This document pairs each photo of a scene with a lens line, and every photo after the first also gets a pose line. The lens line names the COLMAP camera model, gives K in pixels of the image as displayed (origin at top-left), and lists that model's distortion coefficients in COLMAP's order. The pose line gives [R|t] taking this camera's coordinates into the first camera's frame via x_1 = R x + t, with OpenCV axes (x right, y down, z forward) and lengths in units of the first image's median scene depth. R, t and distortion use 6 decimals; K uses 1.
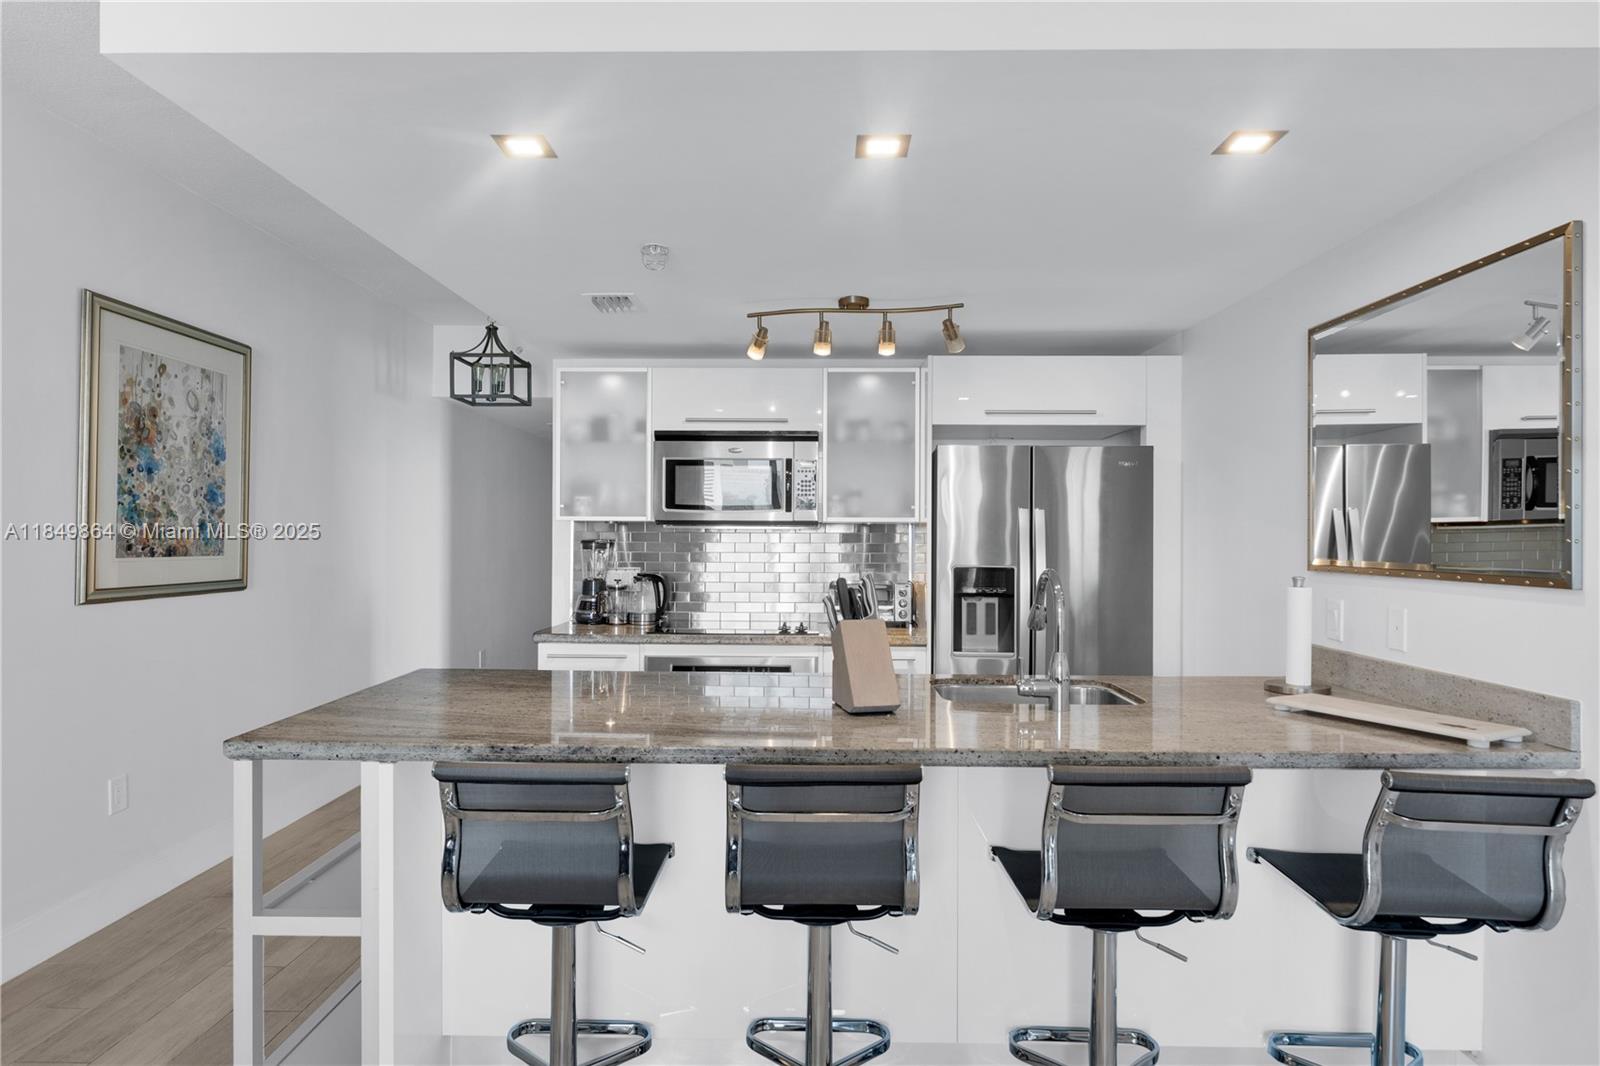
lens RADIAL K [[908.5, 0, 786.2], [0, 908.5, 532.9], [0, 0, 1]] dist [0.001194, 0.000726]
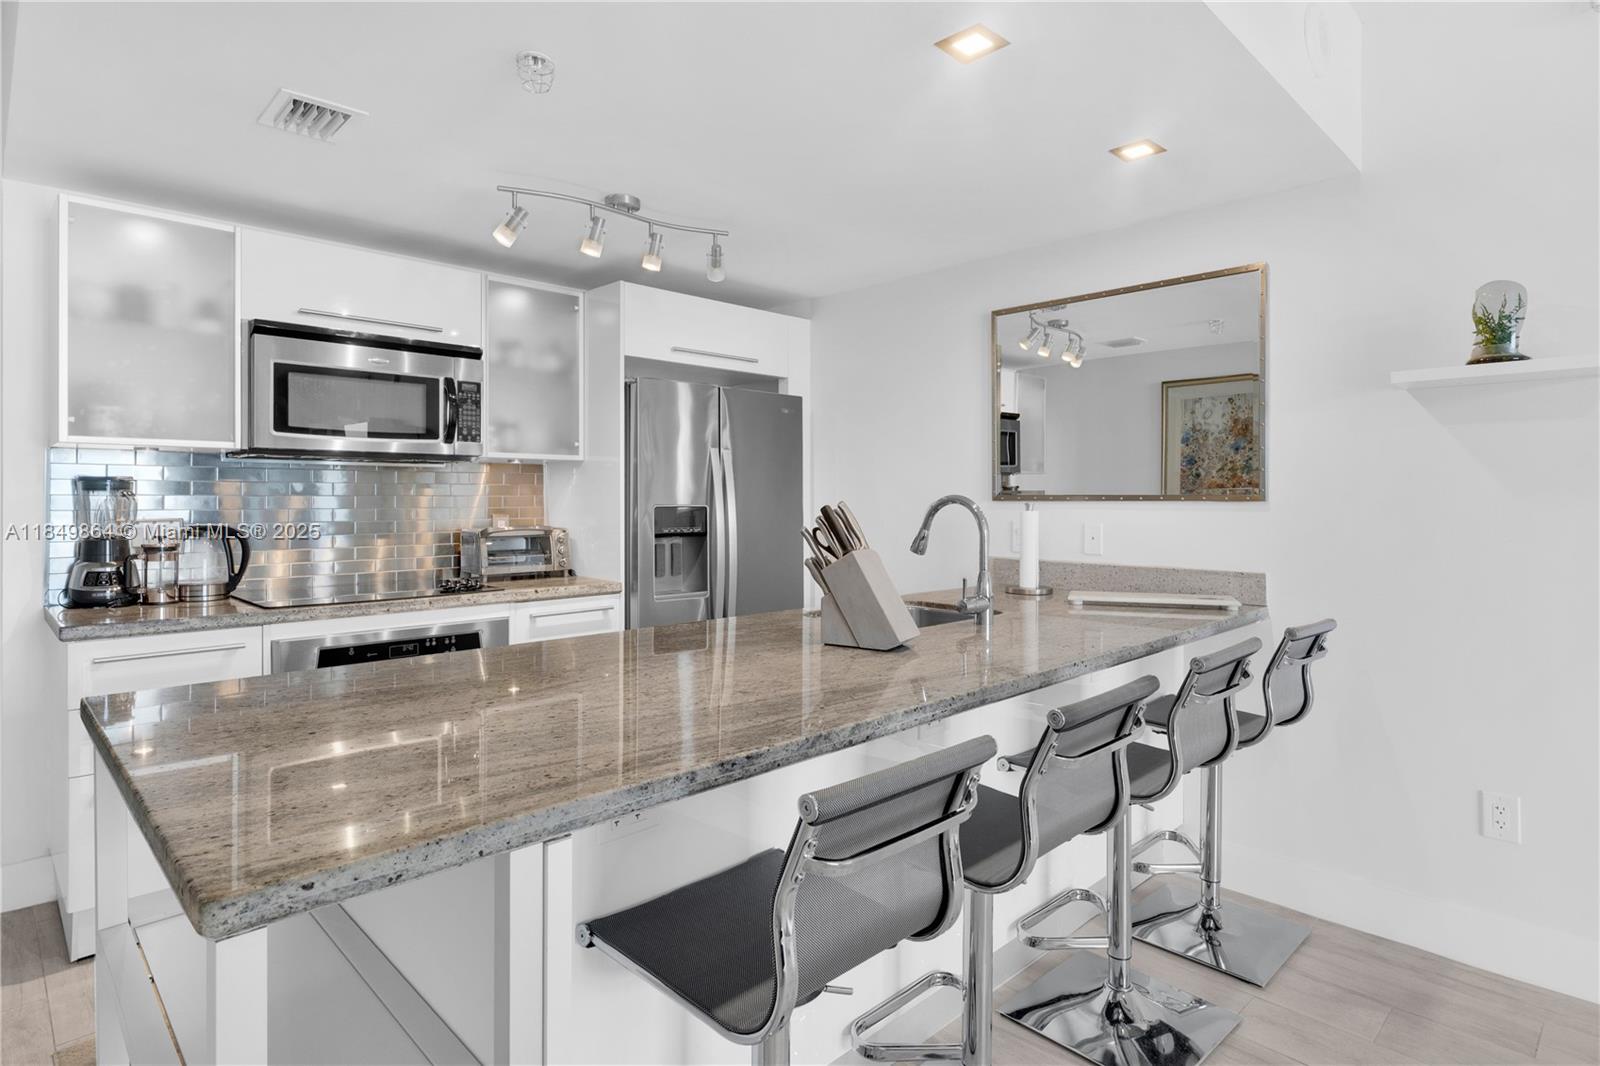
lens RADIAL K [[848.6, 0, 797.3], [0, 848.6, 502.1], [0, 0, 1]] dist [0.013115, -0.003546]
pose [[0.700229, -0.009510, 0.713855, -0.358222], [-0.000198, 0.999909, 0.013515, 0.021210], [-0.713918, -0.009605, 0.700163, 0.272939]]
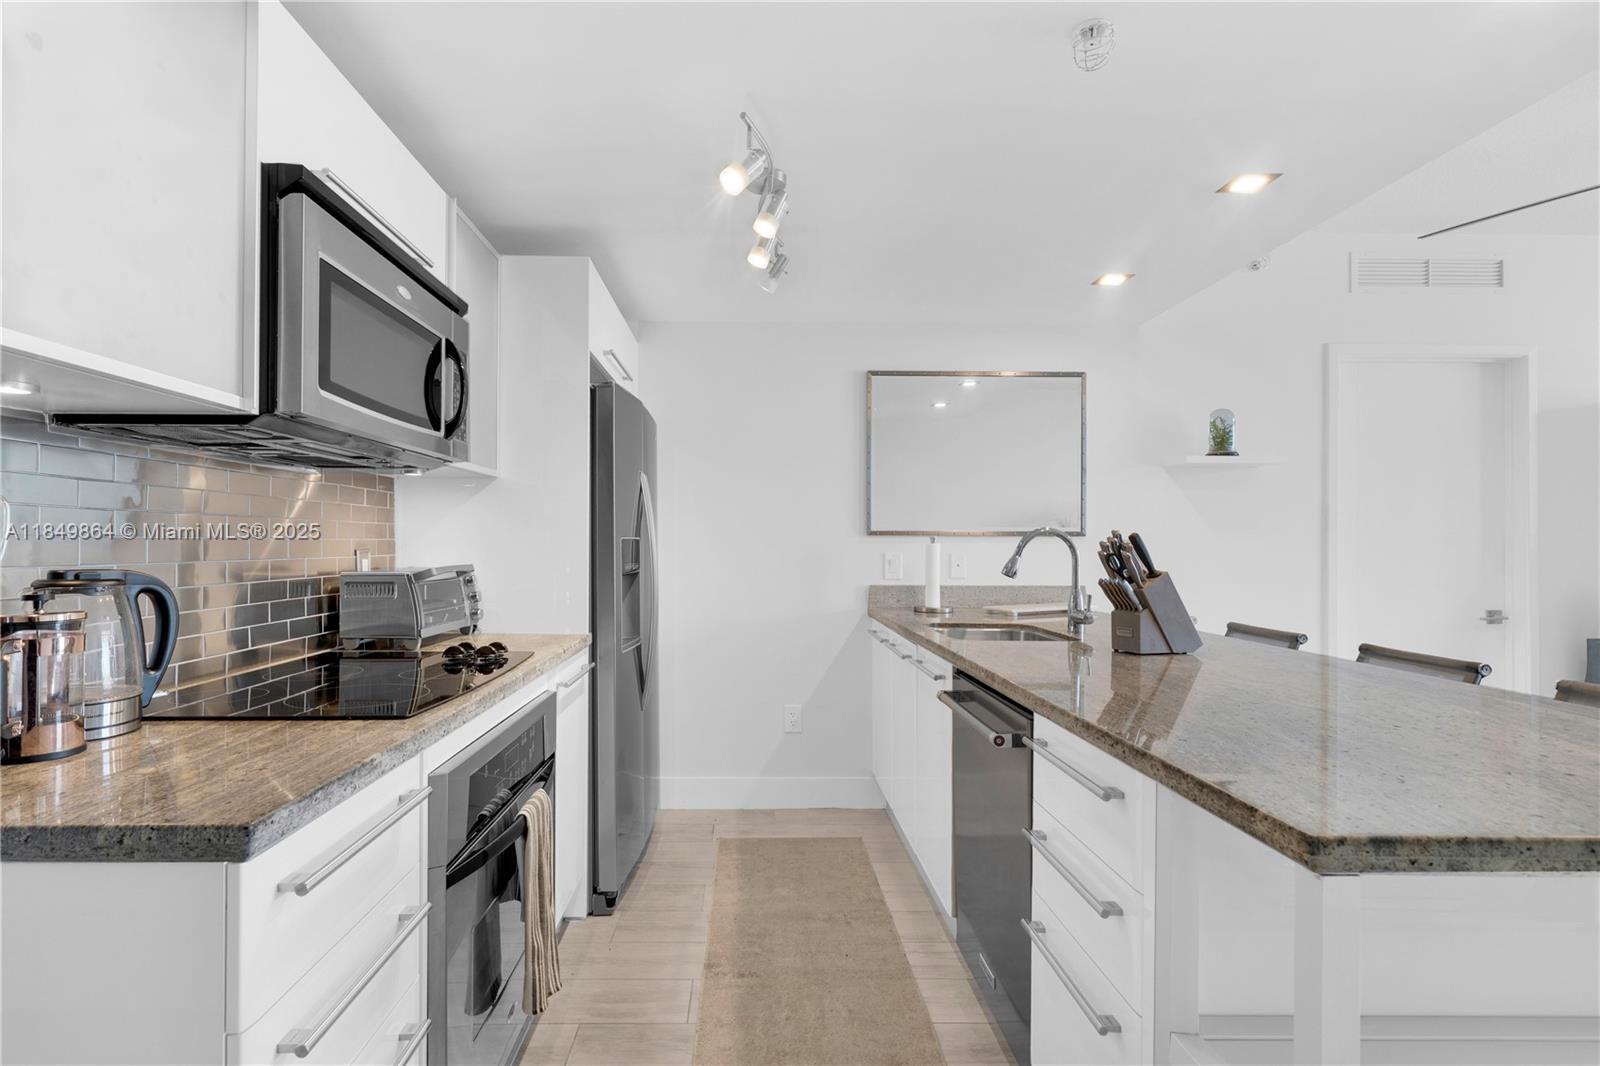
lens RADIAL K [[773.7, 0, 777.1], [0, 773.7, 528.2], [0, 0, 1]] dist [-0.003299, -0.000041]
pose [[-0.041514, 0.013579, 0.999046, -0.506915], [-0.008973, 0.999862, -0.013963, 0.037935], [-0.999098, -0.009544, -0.041387, 0.920755]]
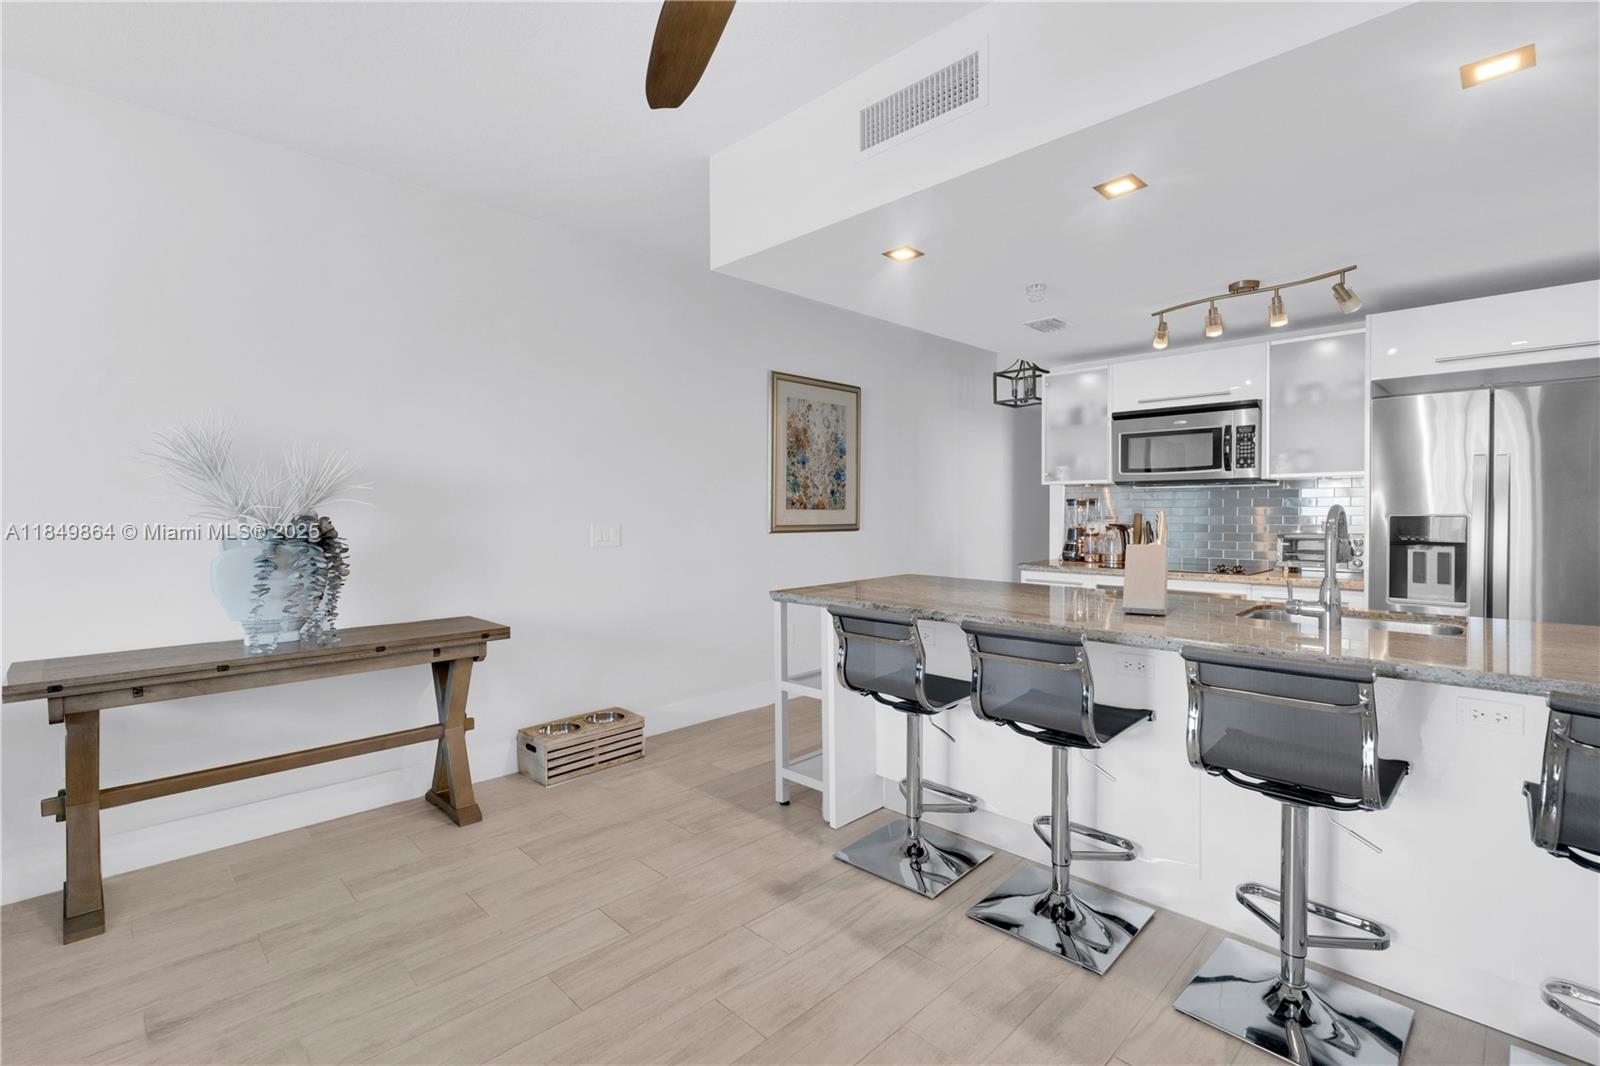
lens RADIAL K [[717.8, 0, 812.5], [0, 717.8, 517.0], [0, 0, 1]] dist [0.009645, -0.000126]
pose [[0.734419, -0.001491, -0.678695, 0.266566], [0.010538, 0.999902, 0.009207, 0.024791], [0.678614, -0.013914, 0.734363, -0.053314]]
